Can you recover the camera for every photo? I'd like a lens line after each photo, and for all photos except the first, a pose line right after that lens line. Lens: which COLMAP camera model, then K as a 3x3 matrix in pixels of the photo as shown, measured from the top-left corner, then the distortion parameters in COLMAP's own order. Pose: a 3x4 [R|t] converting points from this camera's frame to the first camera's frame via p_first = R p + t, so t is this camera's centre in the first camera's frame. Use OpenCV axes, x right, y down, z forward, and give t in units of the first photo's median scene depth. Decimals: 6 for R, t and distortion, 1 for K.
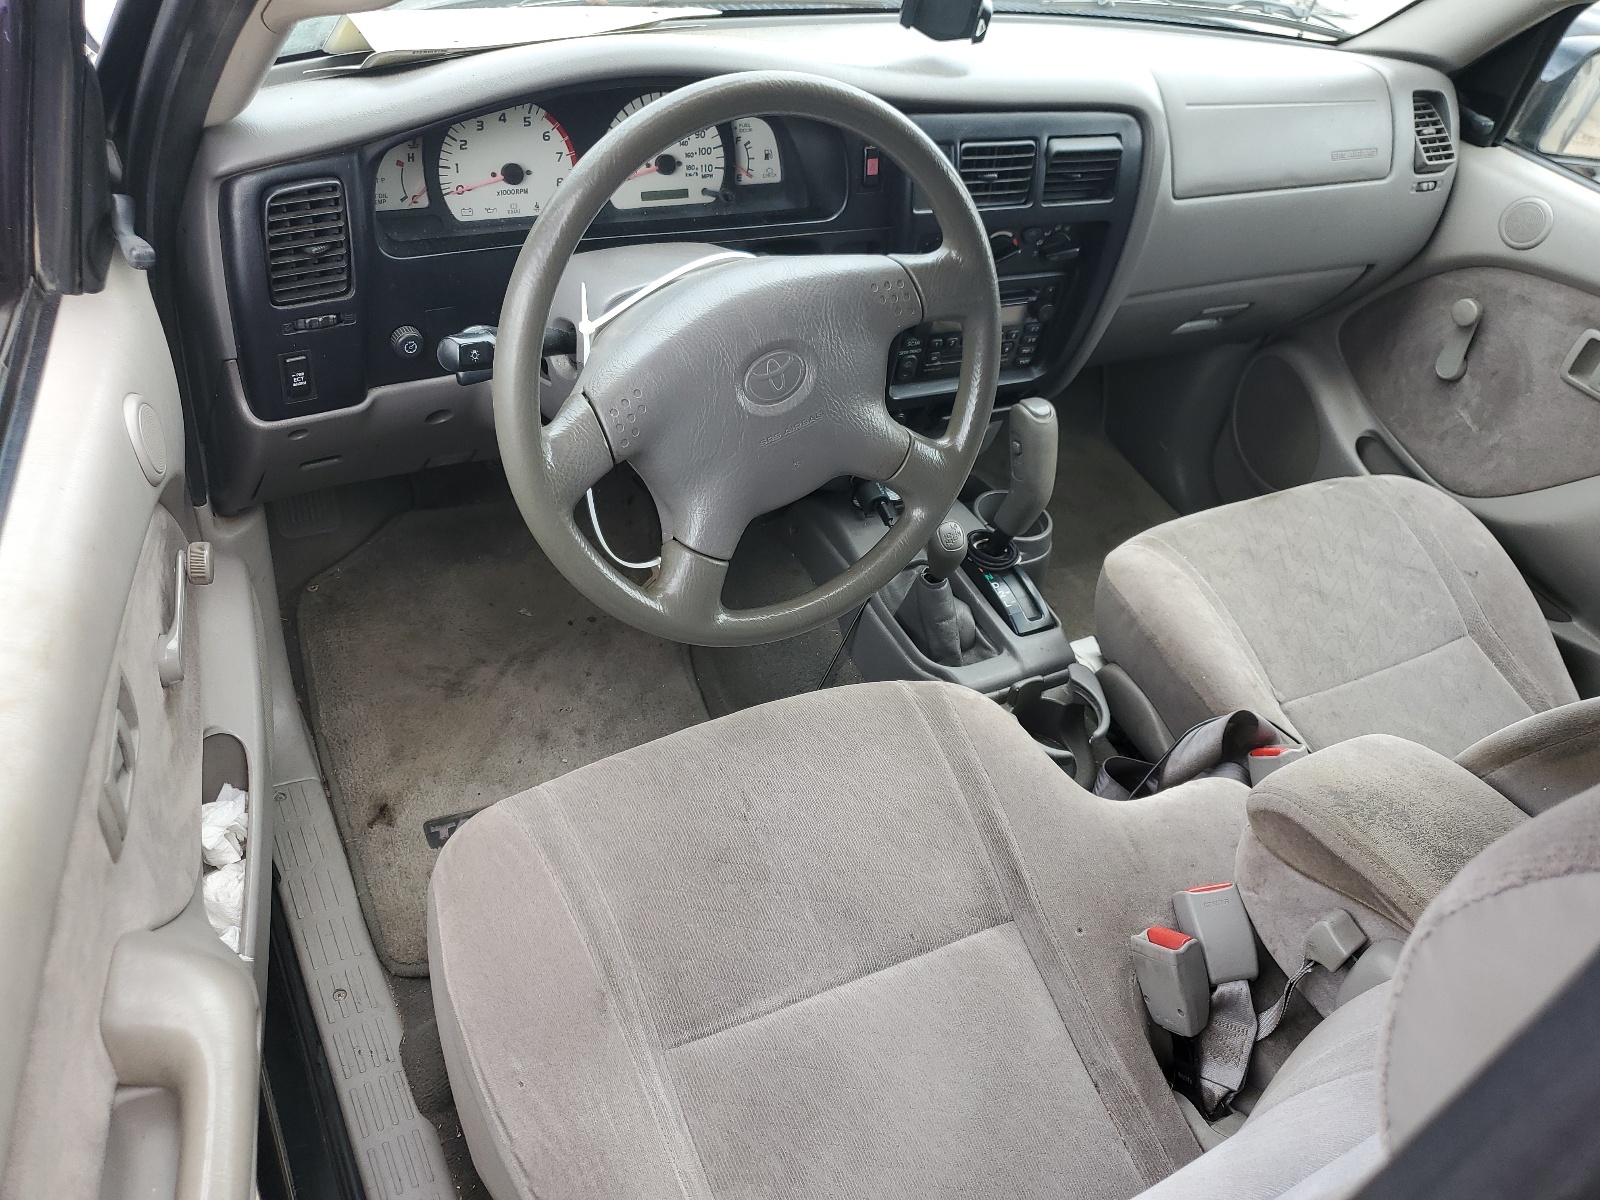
lens RADIAL K [[1258.6, 0, 800.1], [0, 1258.6, 529.8], [0, 0, 1]] dist [0.011572, -0.010516]
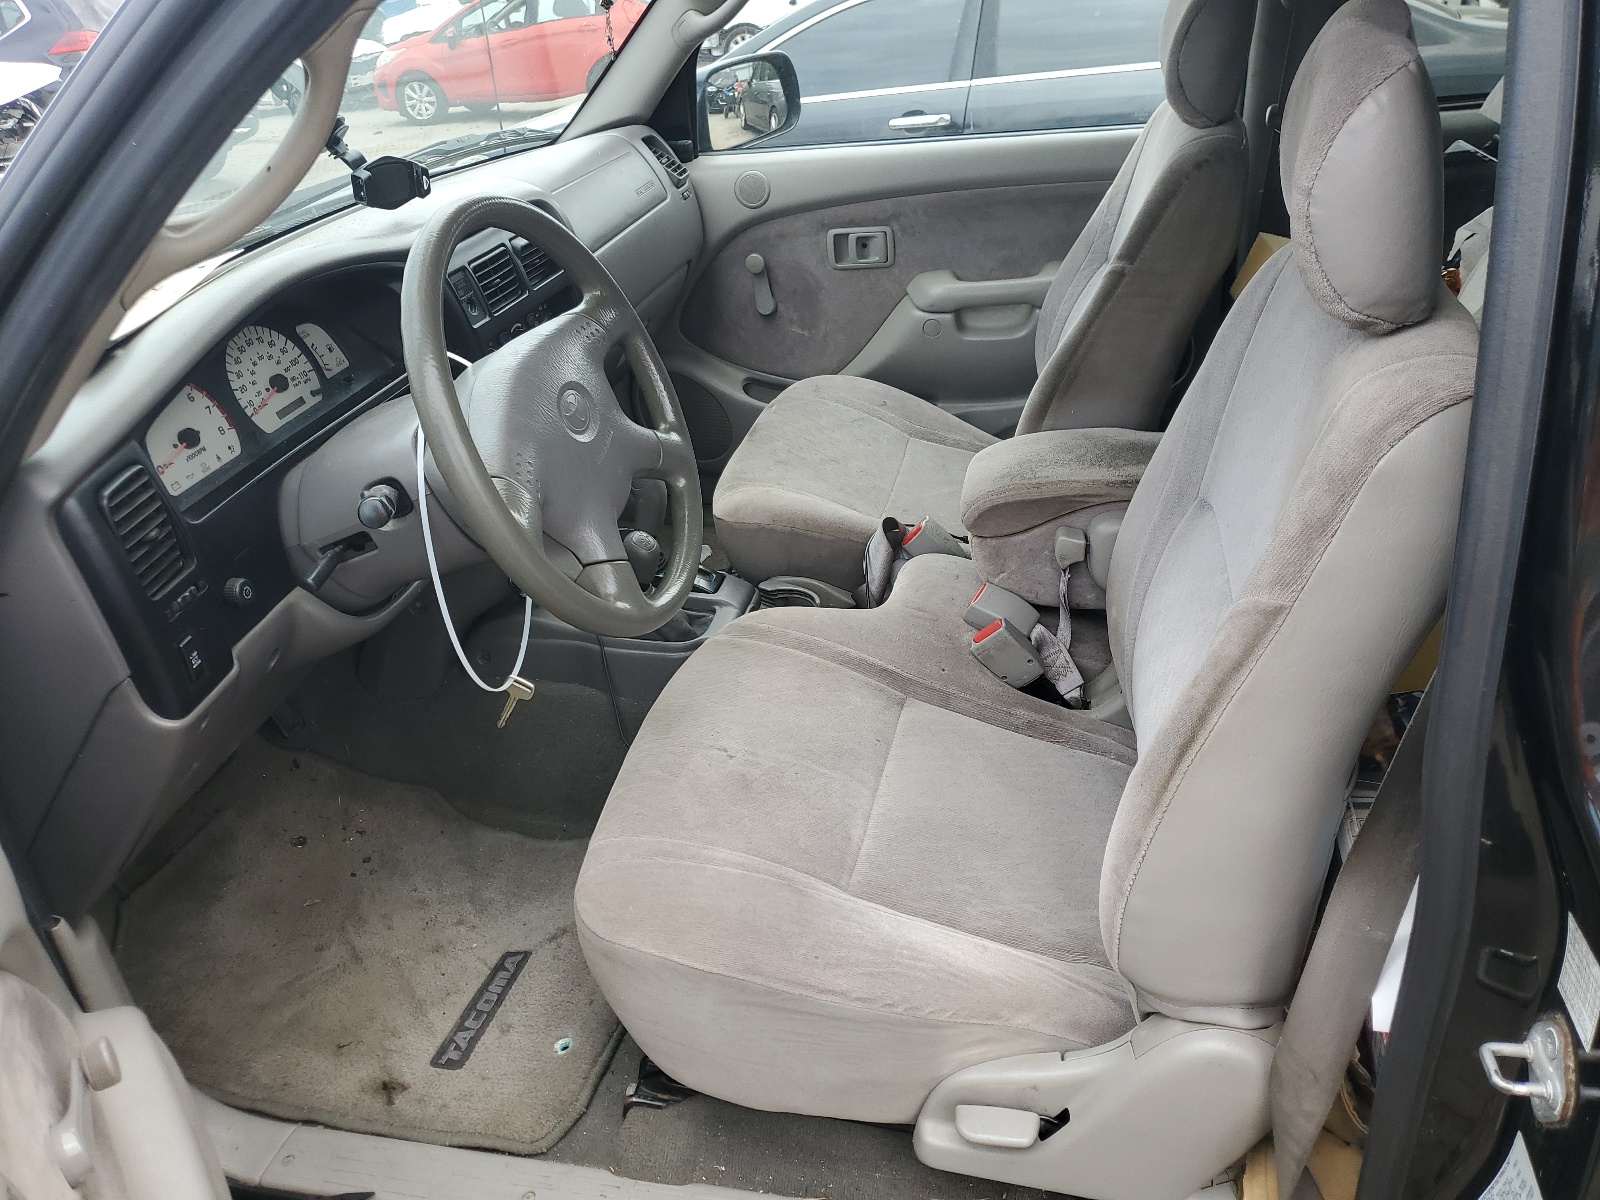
lens RADIAL K [[1258.6, 0, 800.1], [0, 1258.6, 529.8], [0, 0, 1]] dist [0.011572, -0.010516]
pose [[0.643994, -0.522396, 0.558905, -0.487743], [0.608833, 0.792336, 0.039056, 0.044822], [-0.463243, 0.315129, 0.828311, -0.081386]]
